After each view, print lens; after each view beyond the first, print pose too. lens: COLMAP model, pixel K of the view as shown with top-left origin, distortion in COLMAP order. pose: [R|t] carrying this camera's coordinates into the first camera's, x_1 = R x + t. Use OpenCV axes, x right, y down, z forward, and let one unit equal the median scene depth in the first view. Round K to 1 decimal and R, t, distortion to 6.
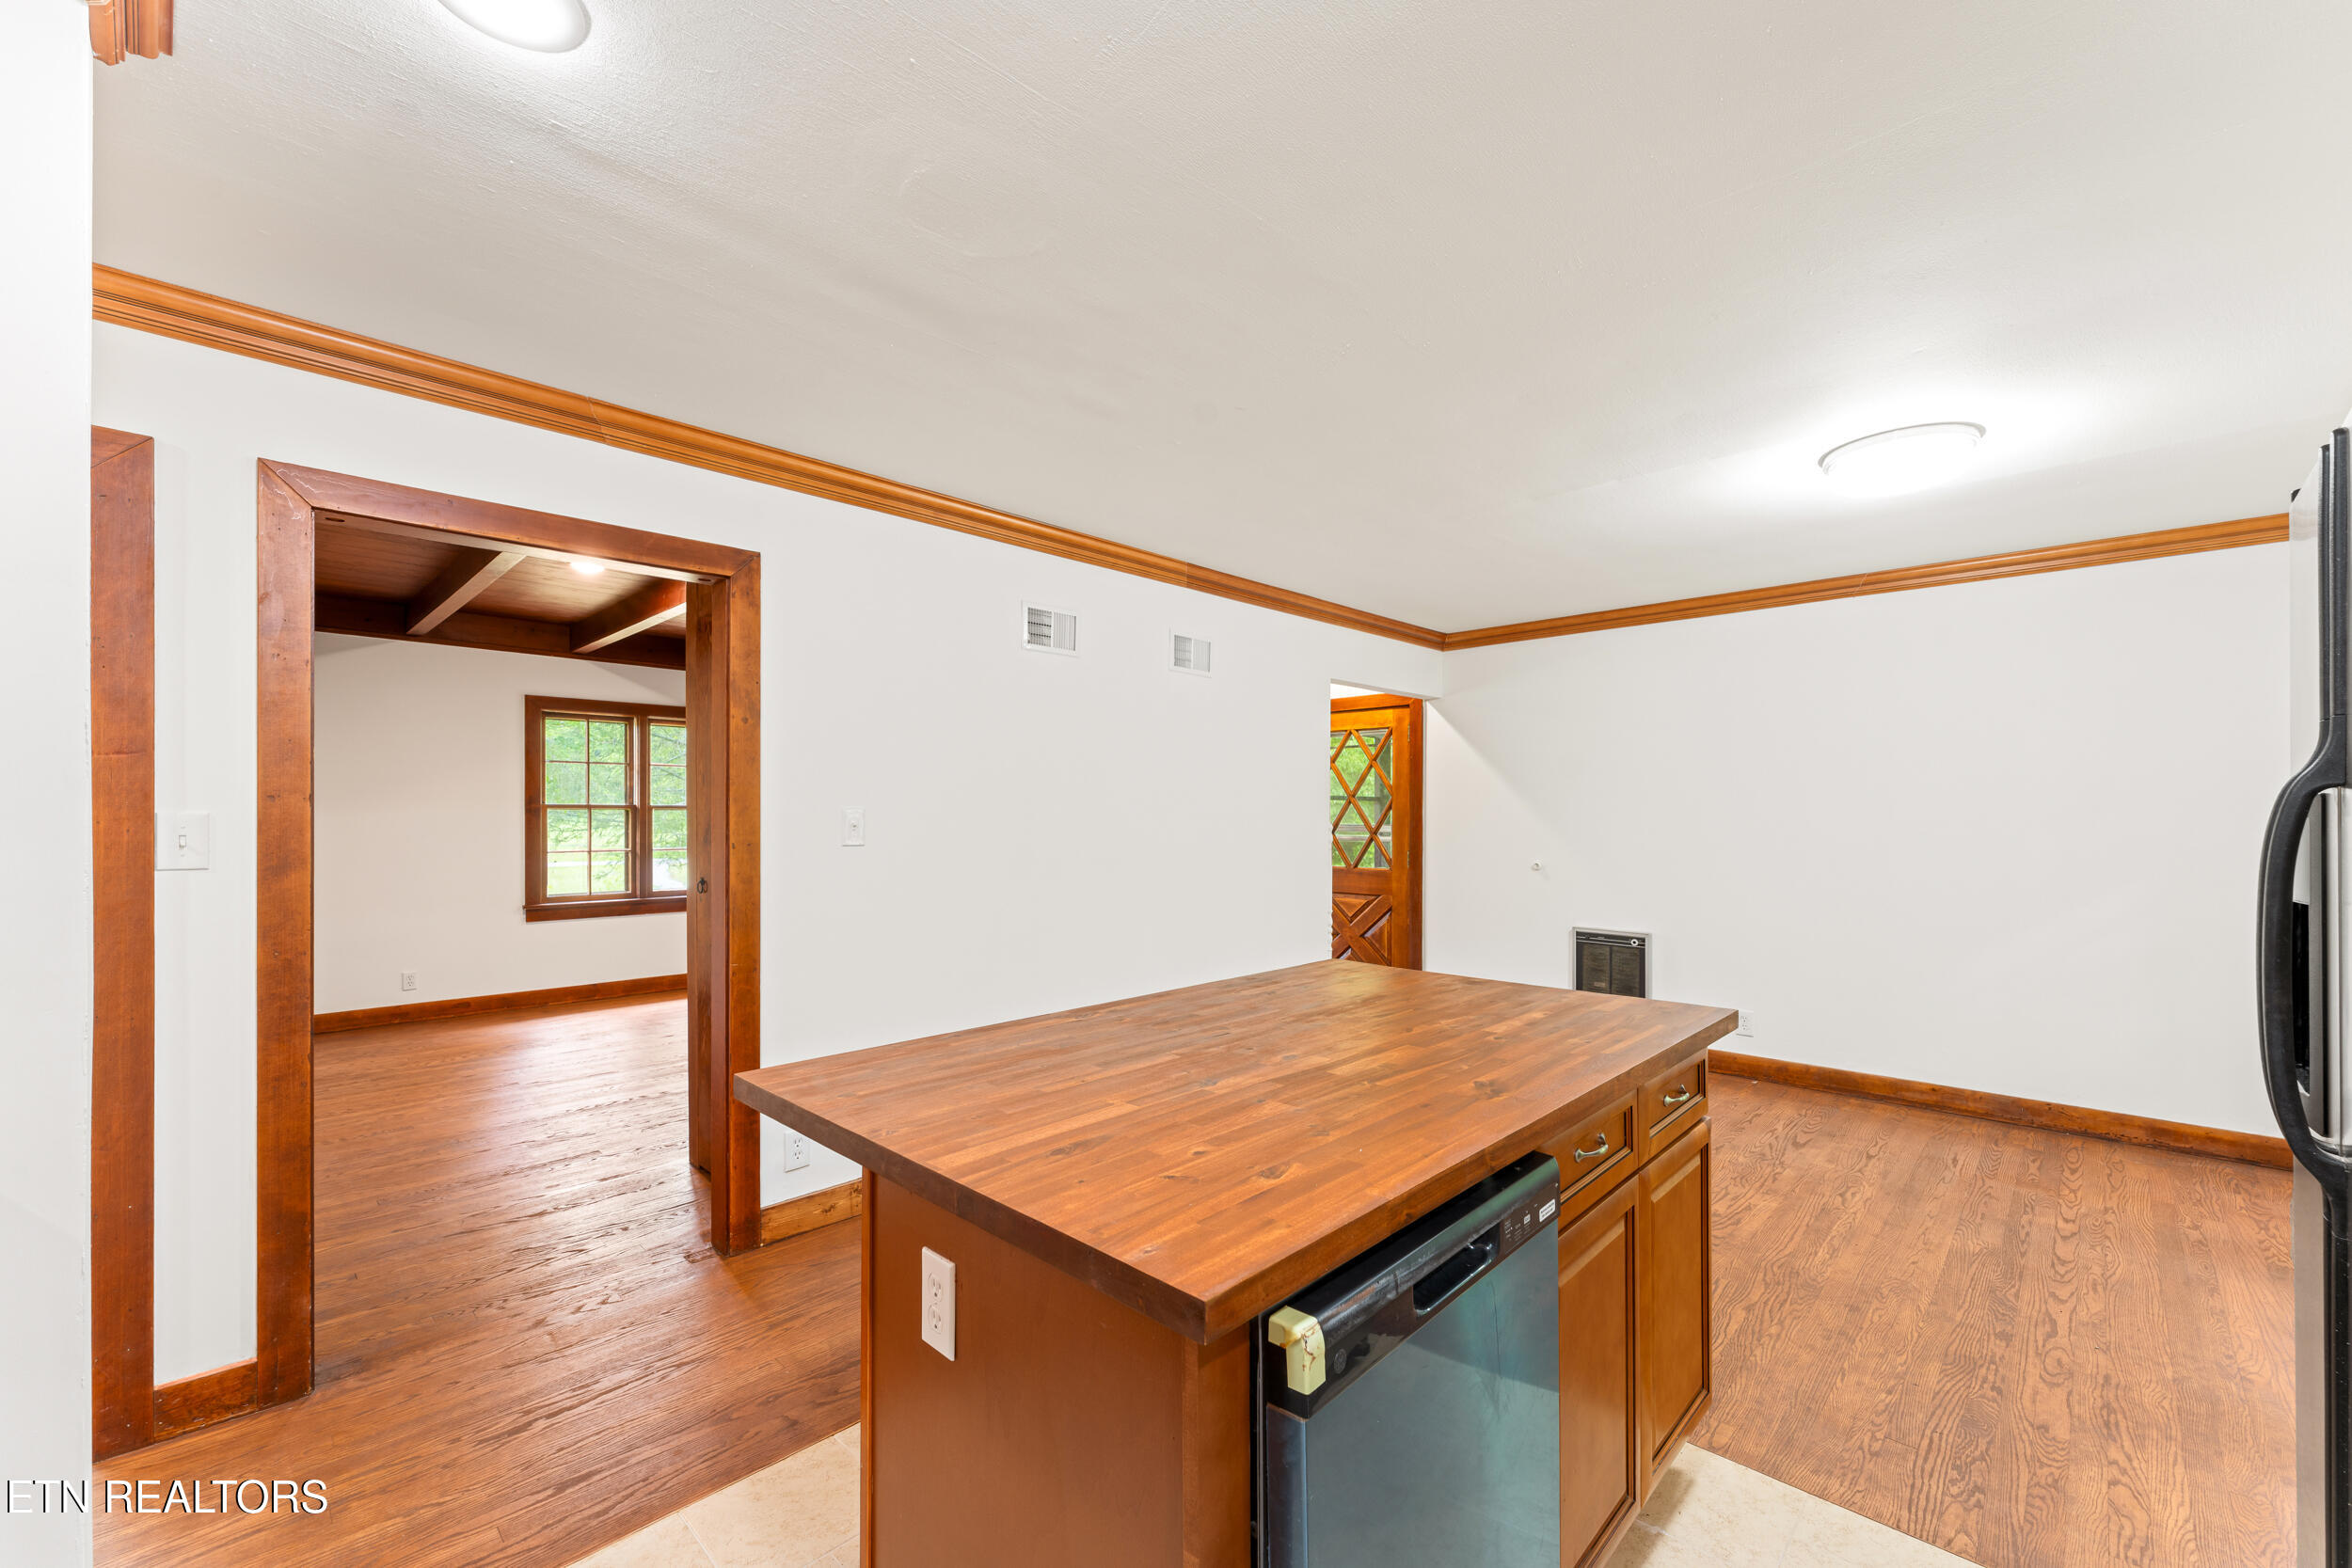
lens RADIAL K [[957.2, 0, 1187.2], [0, 957.2, 814.3], [0, 0, 1]] dist [-0.000156, -0.000092]
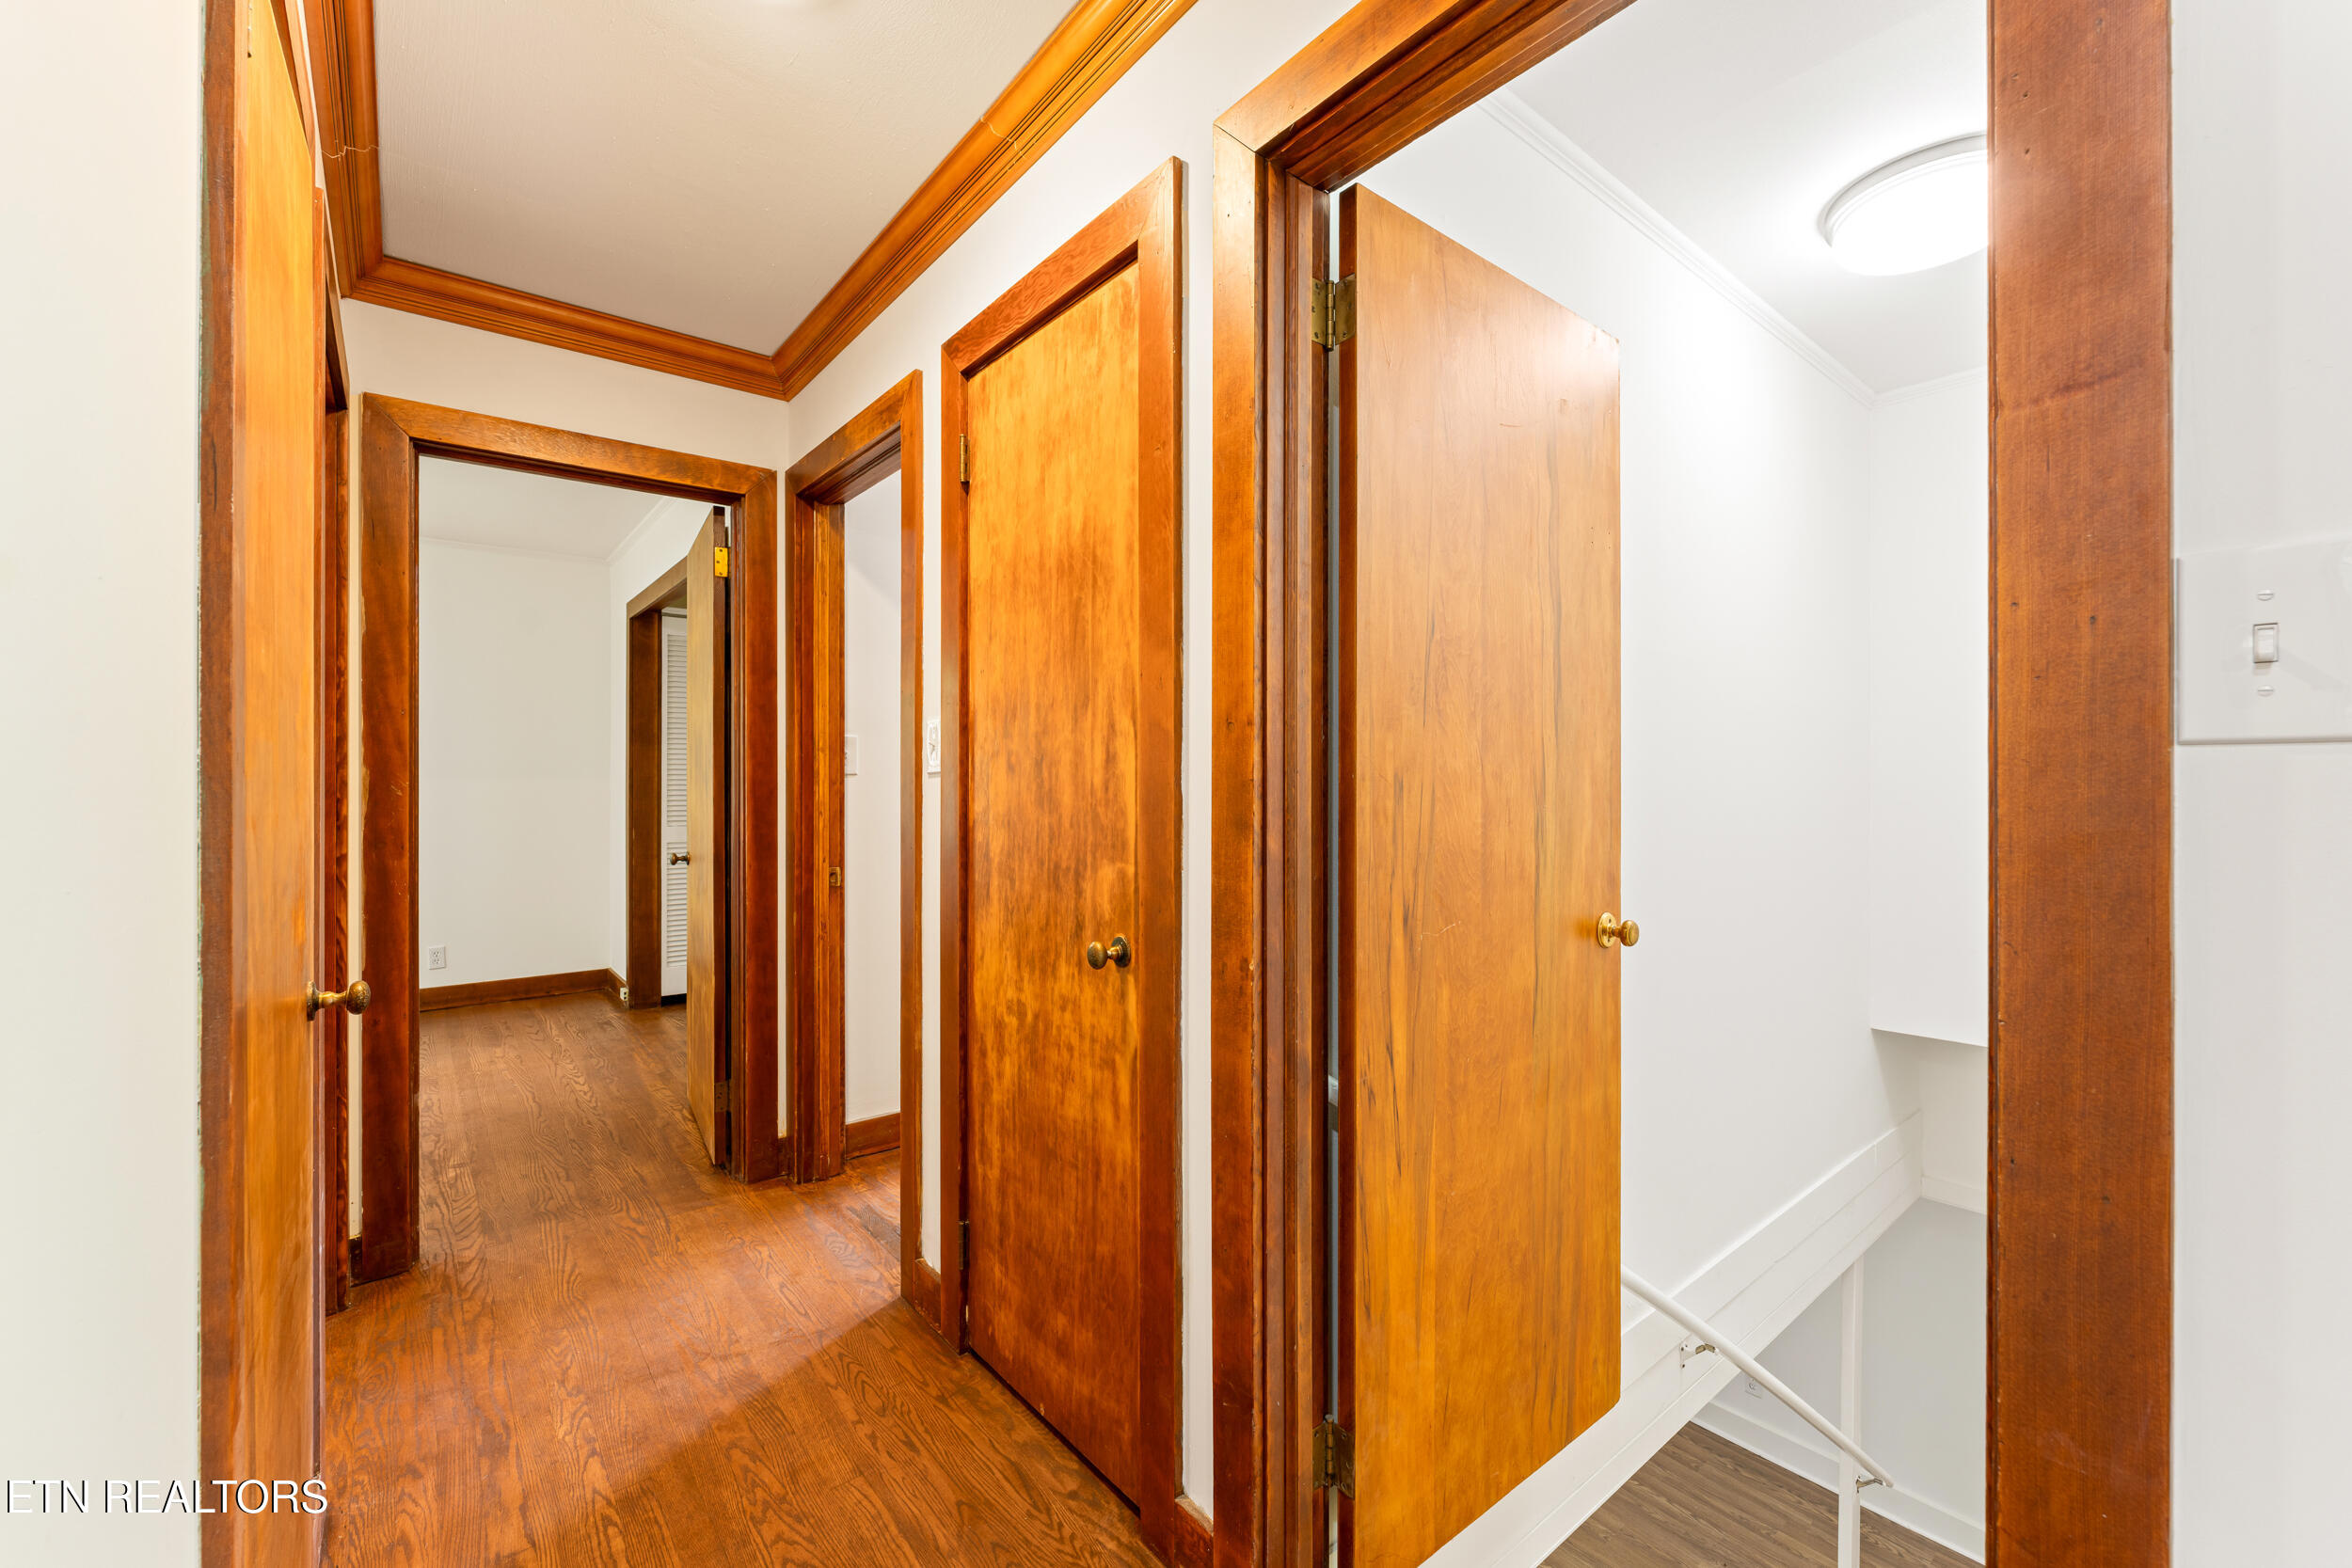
lens RADIAL K [[958.4, 0, 1185.6], [0, 958.4, 784.8], [0, 0, 1]] dist [-0.000824, -0.000189]
pose [[-0.135771, 0.000010, -0.990740, -0.500628], [0.002755, 0.999996, -0.000368, 0.049326], [0.990736, -0.002780, -0.135771, 0.498681]]
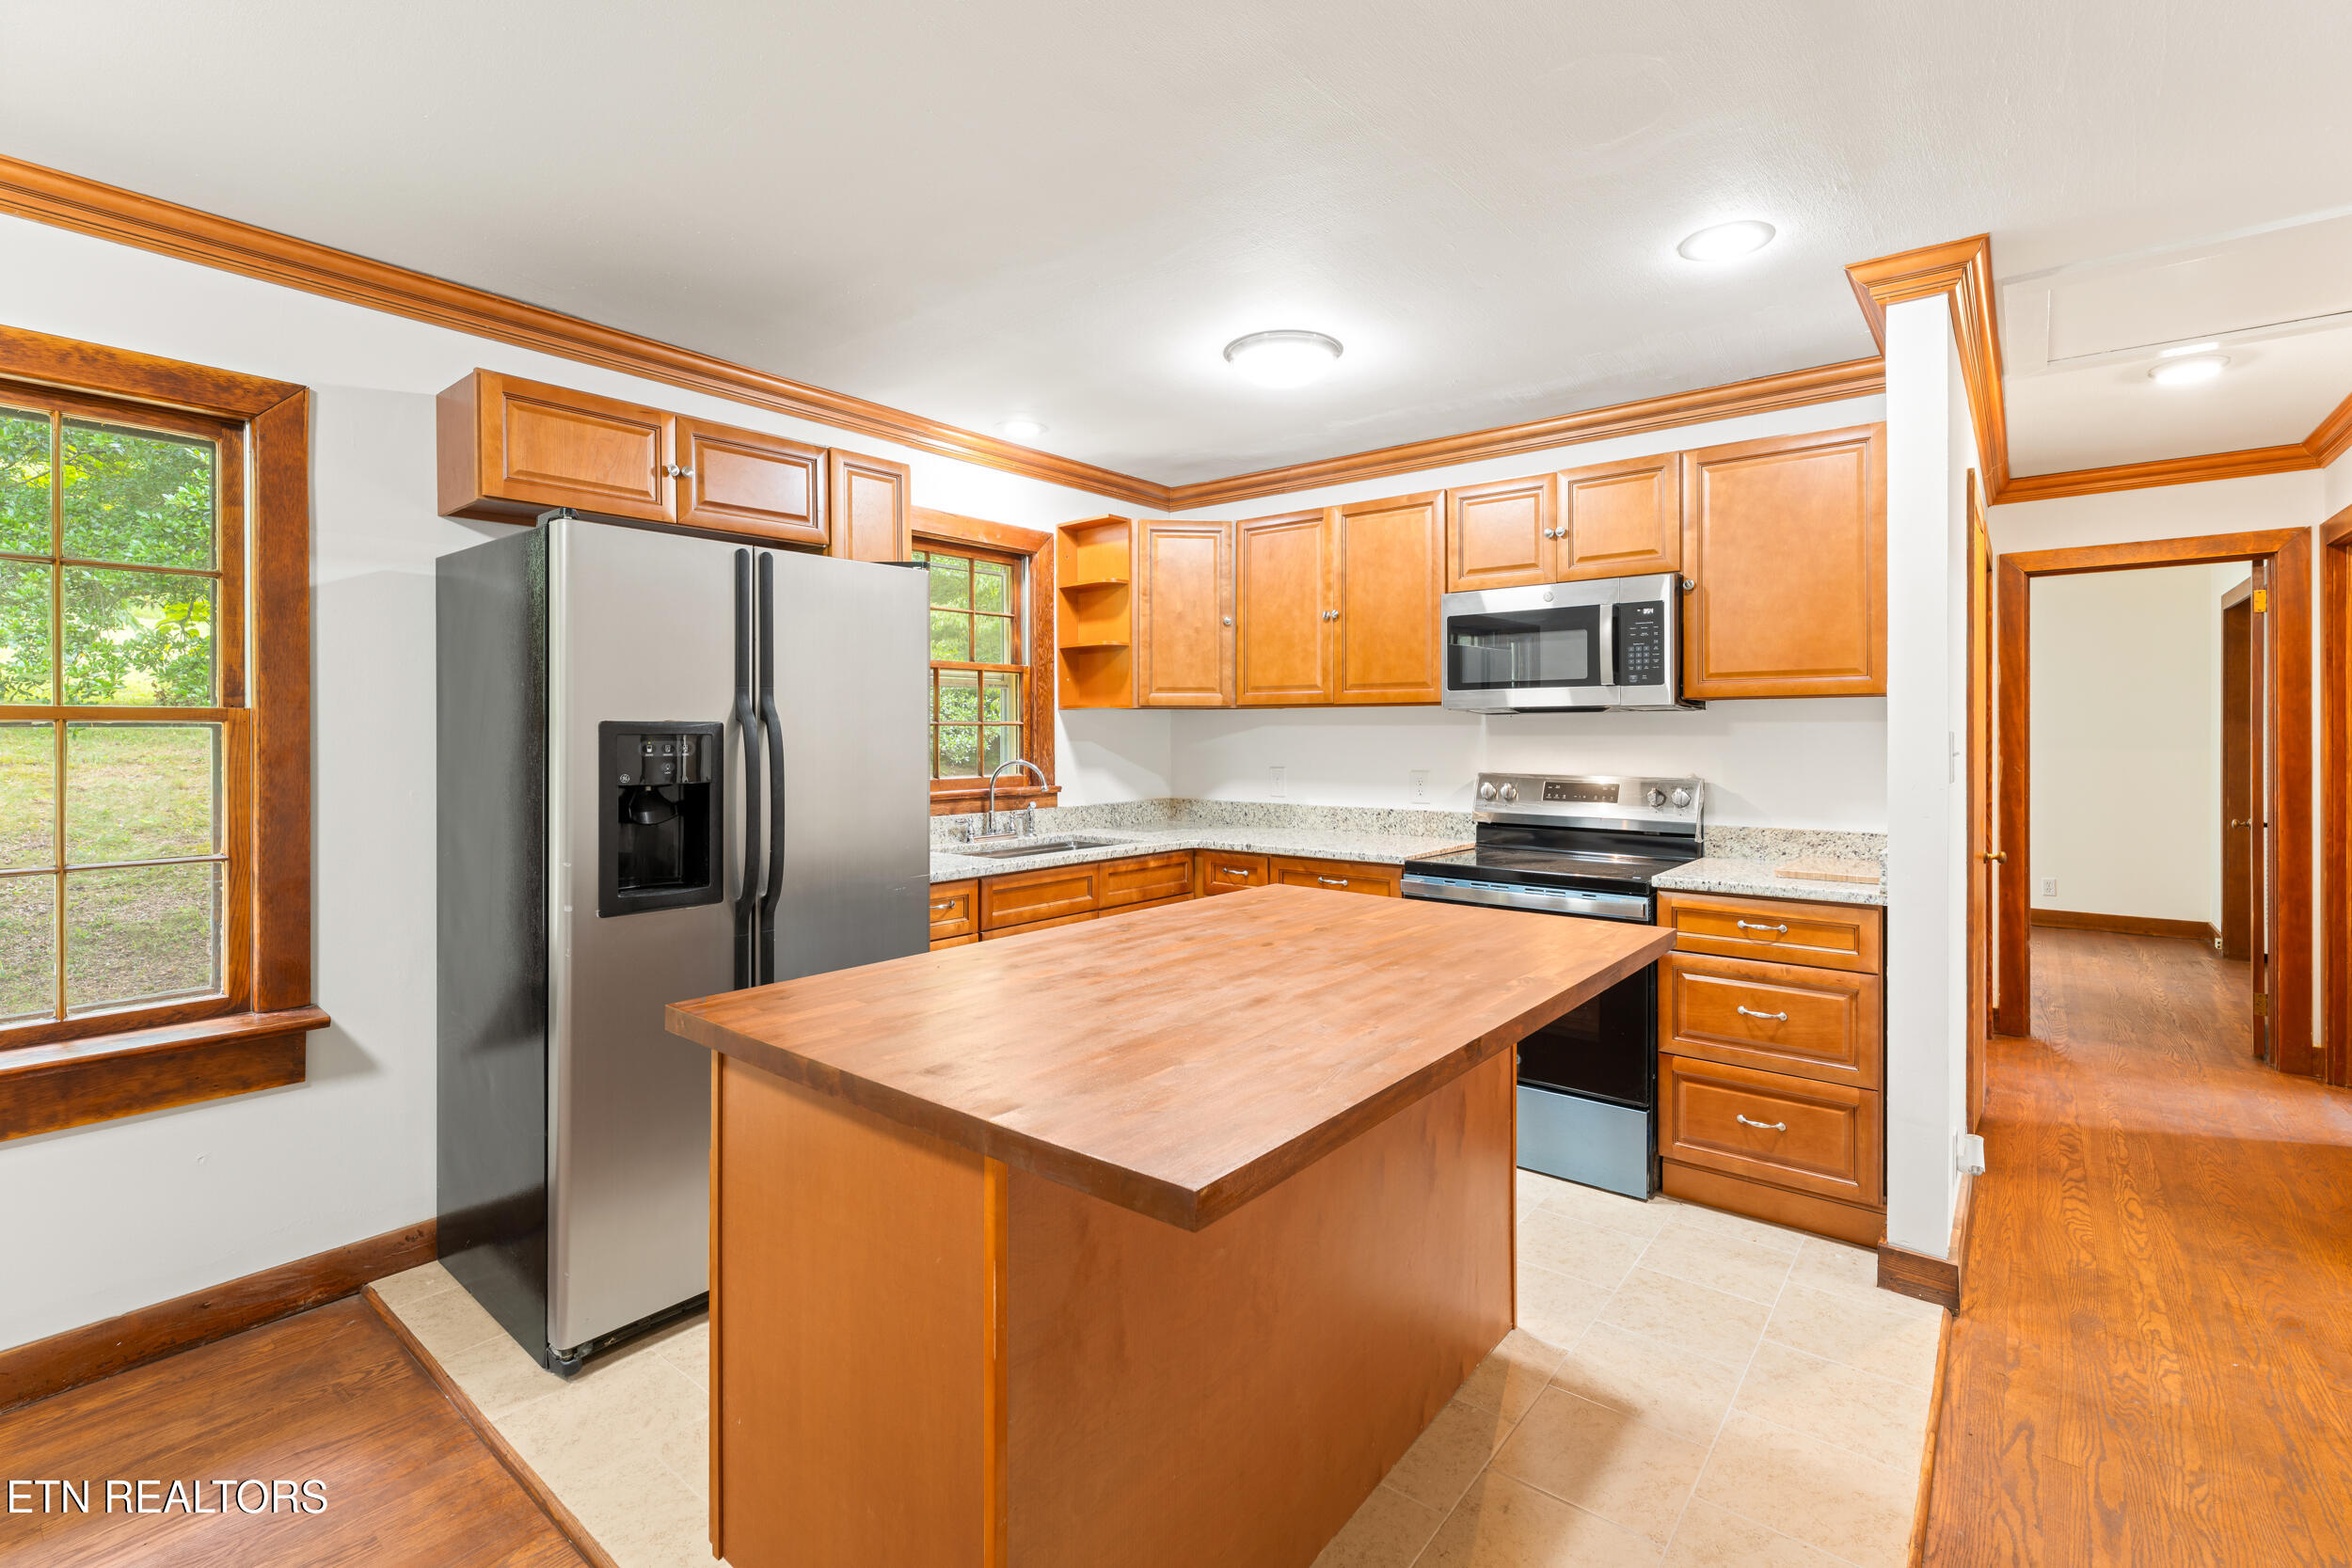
lens RADIAL K [[1059.3, 0, 1162.1], [0, 1059.3, 733.8], [0, 0, 1]] dist [-0.000283, -0.000495]
pose [[-0.997912, 0.001698, -0.064567, 0.168716], [0.001796, 0.999997, -0.001458, -0.000583], [0.064564, -0.001571, -0.997912, 1.228141]]
